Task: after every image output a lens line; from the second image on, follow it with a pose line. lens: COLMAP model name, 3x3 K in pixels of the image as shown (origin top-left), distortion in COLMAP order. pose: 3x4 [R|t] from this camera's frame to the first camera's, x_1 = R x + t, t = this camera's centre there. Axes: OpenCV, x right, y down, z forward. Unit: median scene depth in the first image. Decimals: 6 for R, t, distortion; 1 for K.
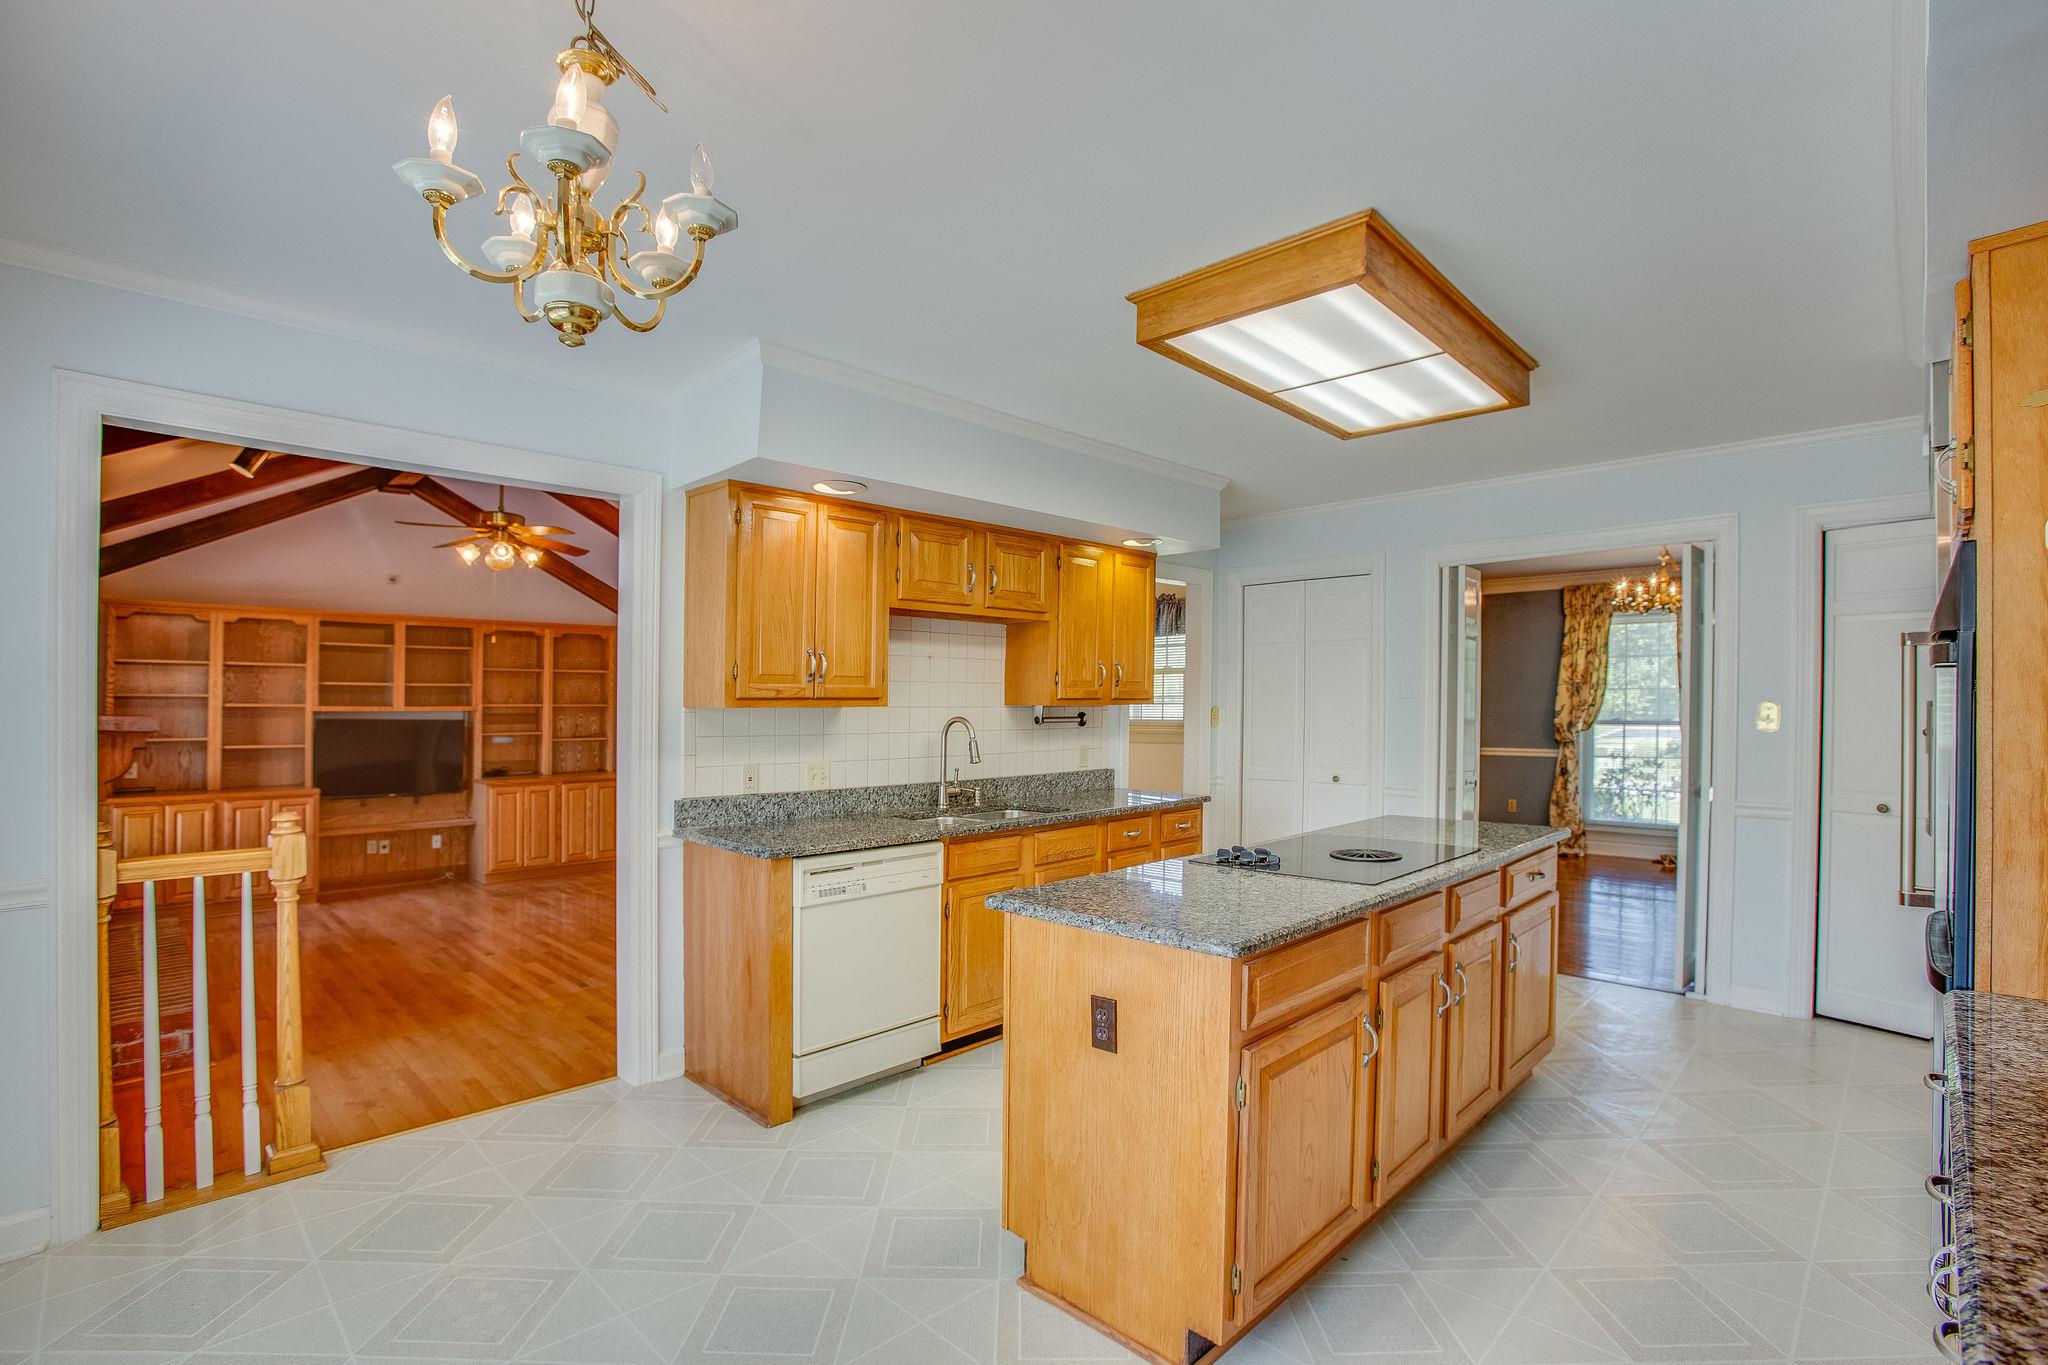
lens RADIAL K [[975.6, 0, 1003.4], [0, 975.6, 701.0], [0, 0, 1]] dist [-0.042066, 0.000647]
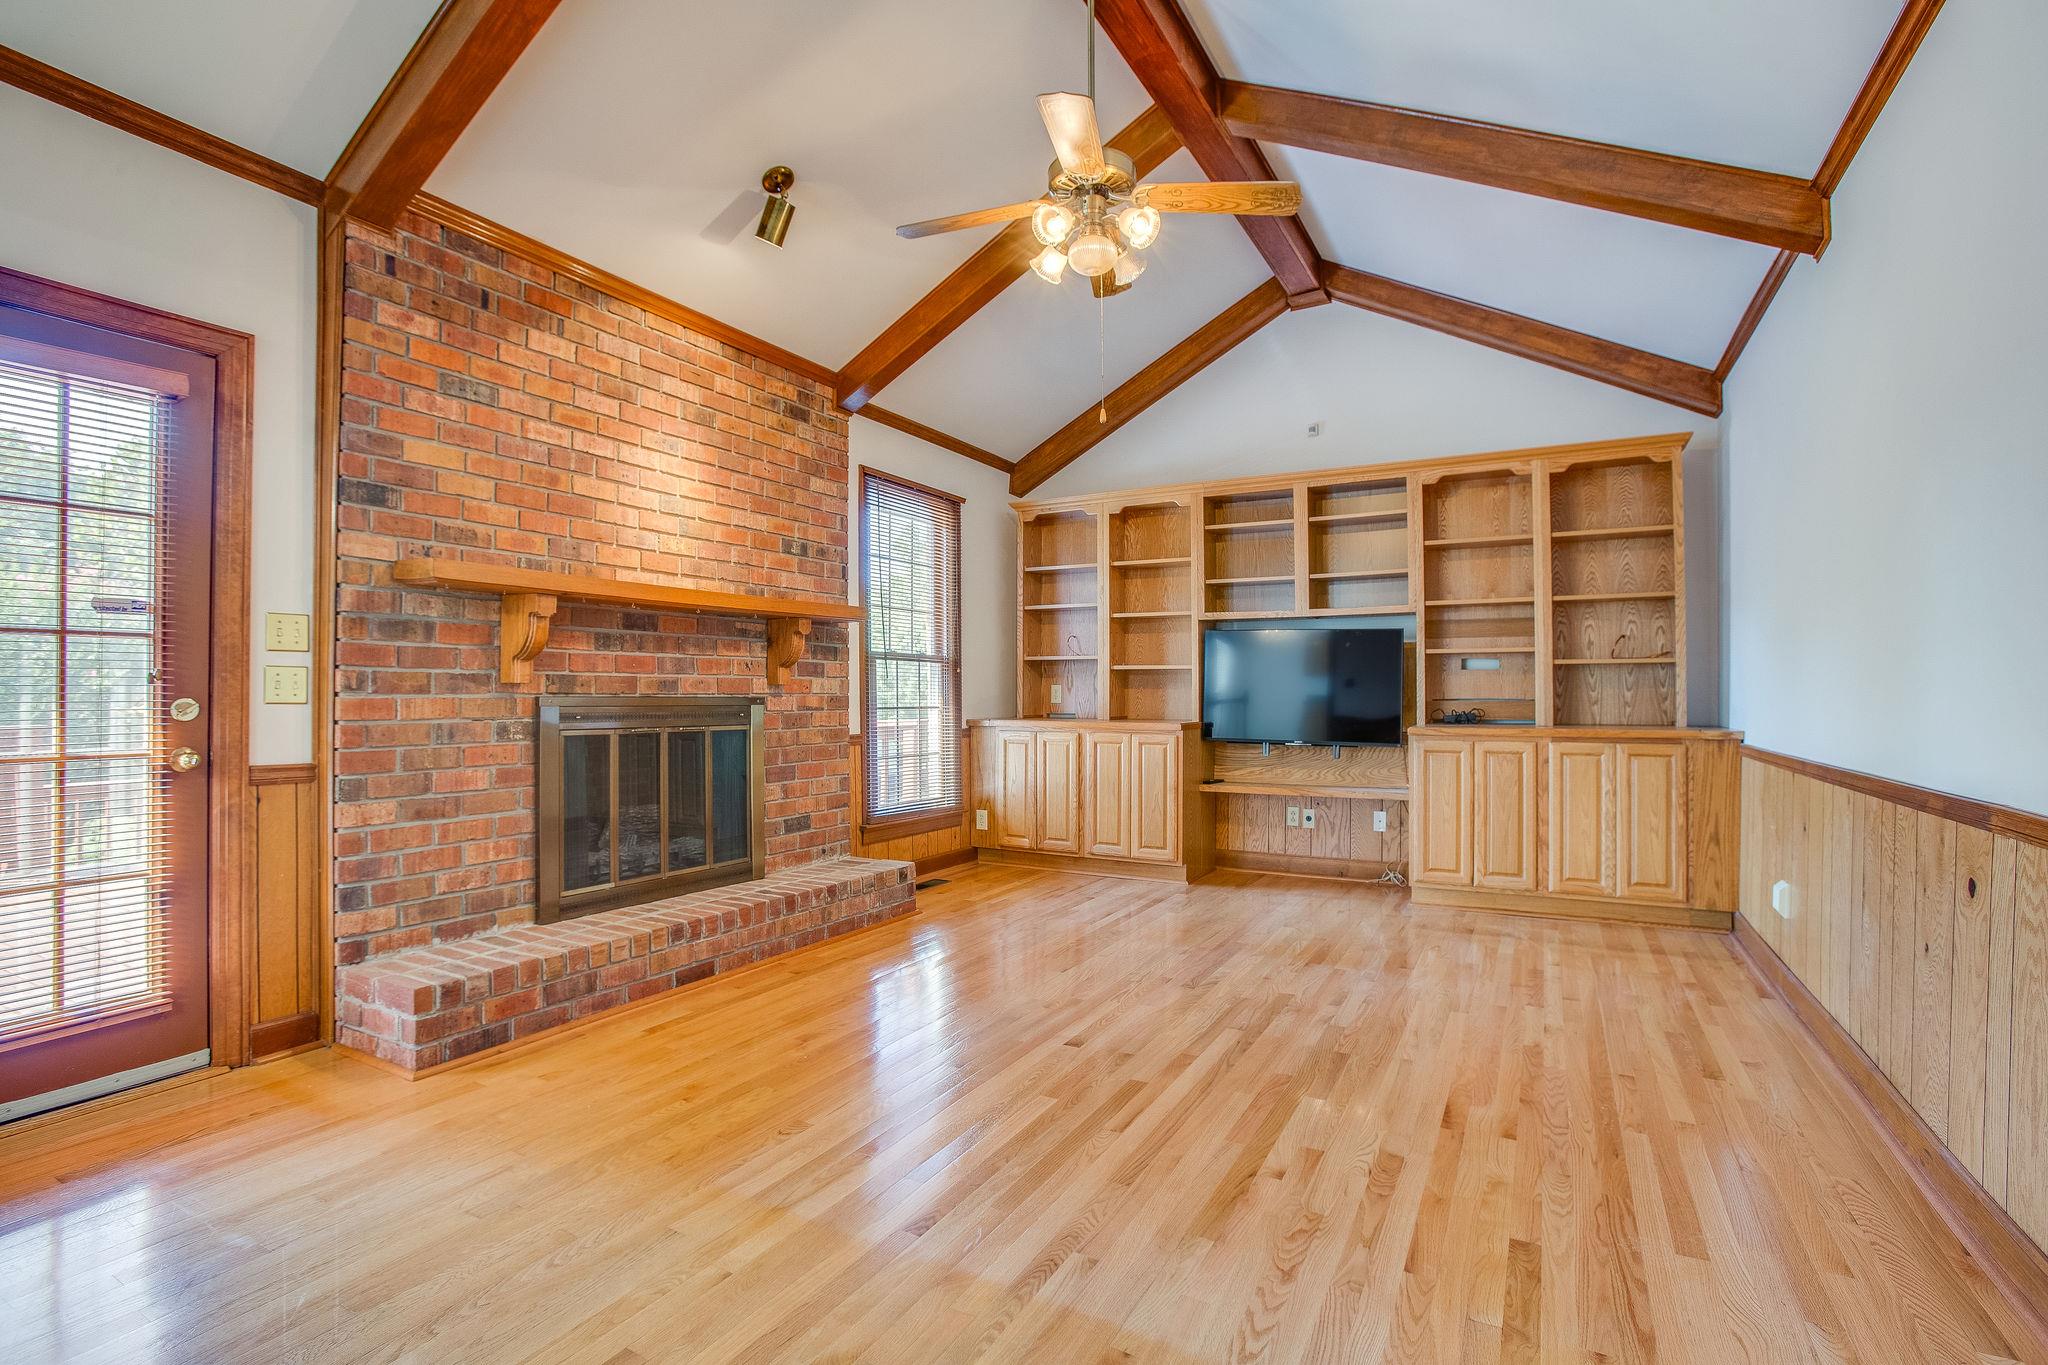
lens RADIAL K [[946.9, 0, 1024.0], [0, 946.9, 682.5], [0, 0, 1]] dist [-0.054274, 0.000194]
pose [[0.285196, -0.008454, -0.958432, -0.056197], [0.003395, 0.999964, -0.007810, 0.060838], [0.958463, -0.001027, 0.285215, 0.628864]]
